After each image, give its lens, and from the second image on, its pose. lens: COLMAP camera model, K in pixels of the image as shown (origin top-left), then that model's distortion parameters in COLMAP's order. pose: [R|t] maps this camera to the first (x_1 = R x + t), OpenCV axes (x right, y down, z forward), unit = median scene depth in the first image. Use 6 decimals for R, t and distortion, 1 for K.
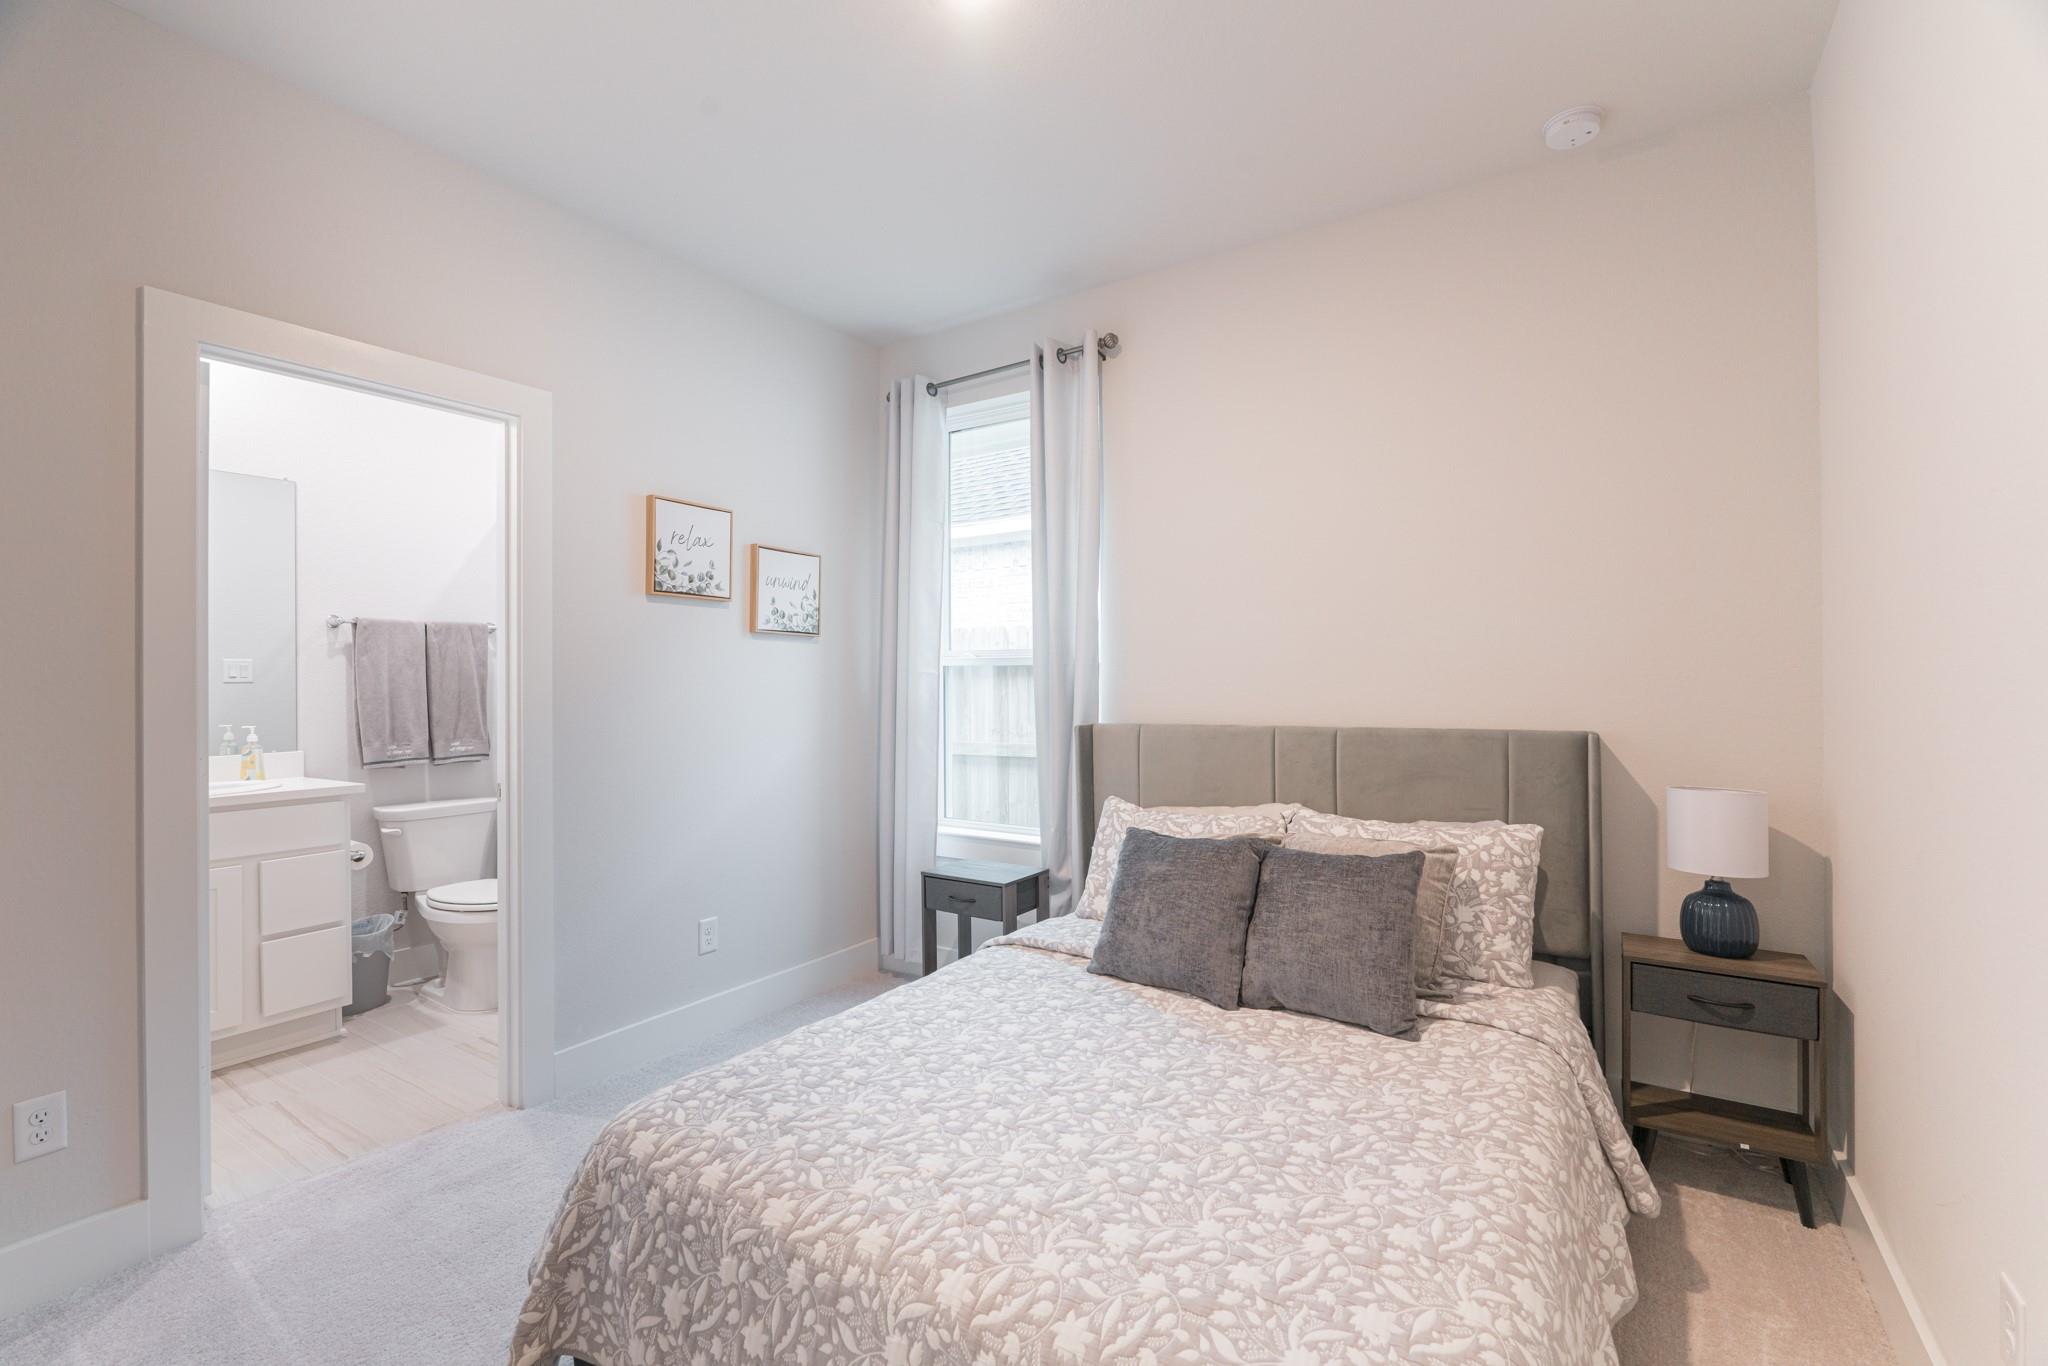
lens RADIAL K [[892.0, 0, 1024.0], [0, 892.0, 683.0], [0, 0, 1]] dist [-0.008526, 0.000505]
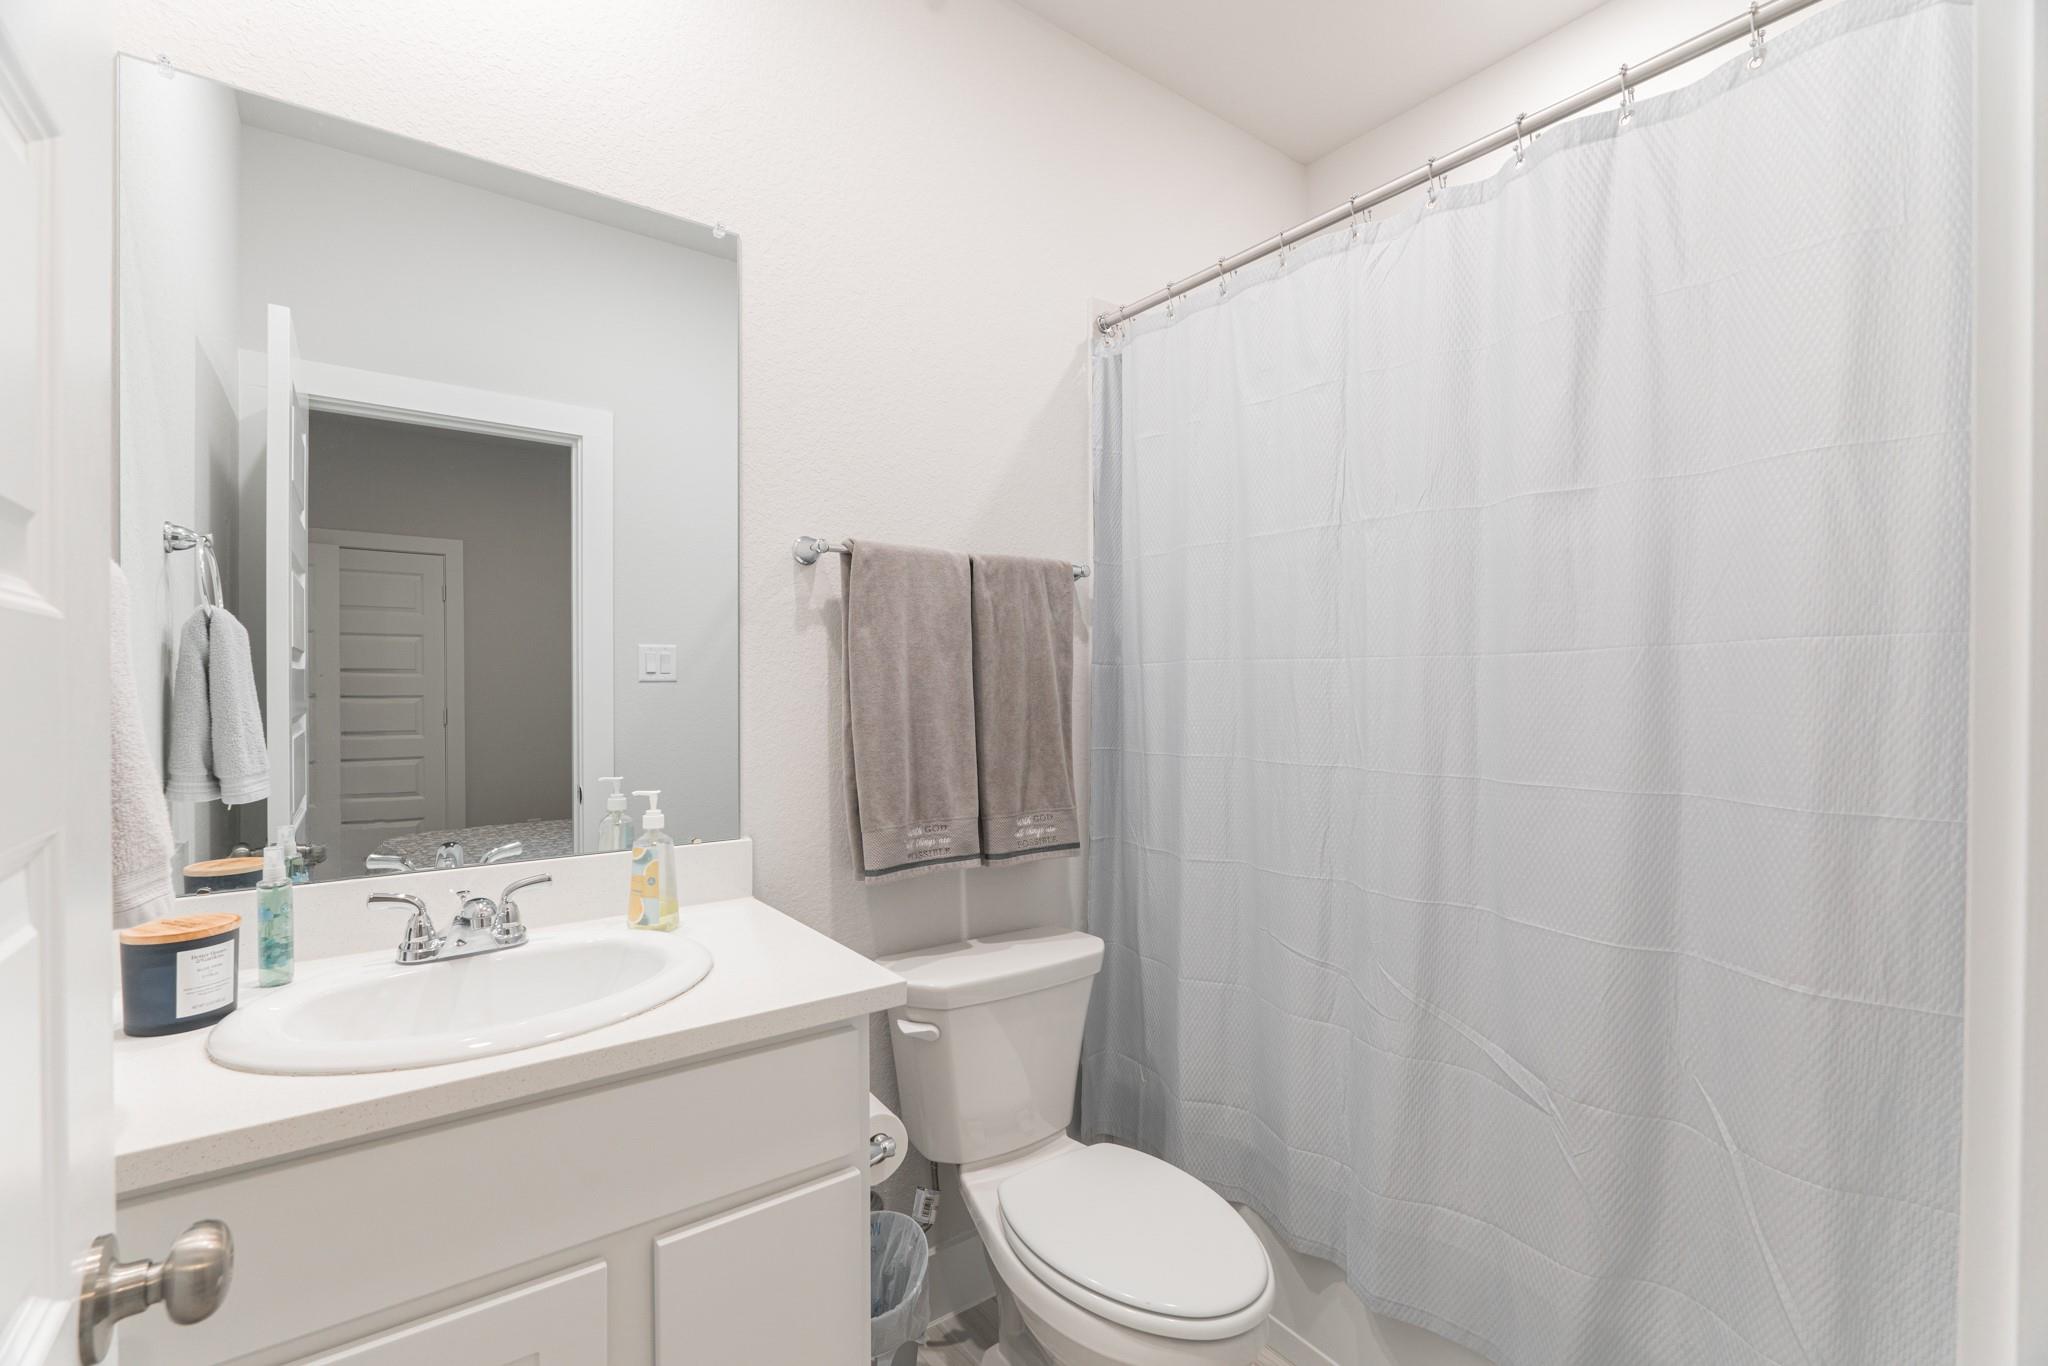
lens RADIAL K [[900.2, 0, 1027.6], [0, 900.2, 702.8], [0, 0, 1]] dist [-0.009308, 0.000306]
pose [[0.935621, 0.018604, -0.352515, -0.501982], [-0.011408, 0.999682, 0.022480, -0.003337], [0.352821, -0.017011, 0.935536, 0.600473]]
